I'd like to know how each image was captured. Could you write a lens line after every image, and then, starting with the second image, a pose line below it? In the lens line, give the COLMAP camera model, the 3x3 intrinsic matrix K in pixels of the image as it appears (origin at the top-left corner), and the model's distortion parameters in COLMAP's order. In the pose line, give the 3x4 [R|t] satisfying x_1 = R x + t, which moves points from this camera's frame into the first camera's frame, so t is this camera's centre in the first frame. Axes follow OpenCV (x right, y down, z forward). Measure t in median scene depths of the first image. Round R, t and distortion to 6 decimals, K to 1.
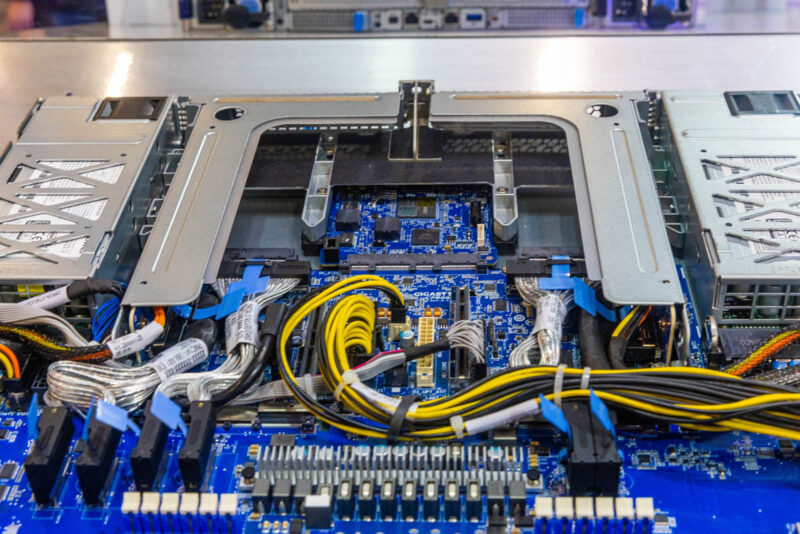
lens RADIAL K [[1194.3, 0, 396.8], [0, 1194.3, 264.9], [0, 0, 1]] dist [0.002846, 0.000000]
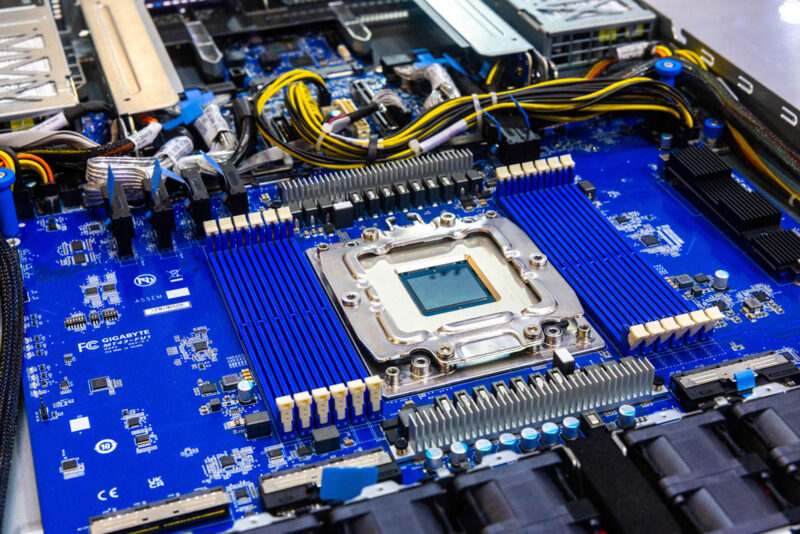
lens RADIAL K [[1194.3, 0, 402.3], [0, 1194.3, 265.4], [0, 0, 1]] dist [0.002846, 0.000000]
pose [[0.924320, -0.188006, 0.332093, -0.434020], [0.191465, 0.981239, 0.022596, 0.231508], [-0.330111, 0.042698, 0.942976, -0.263471]]
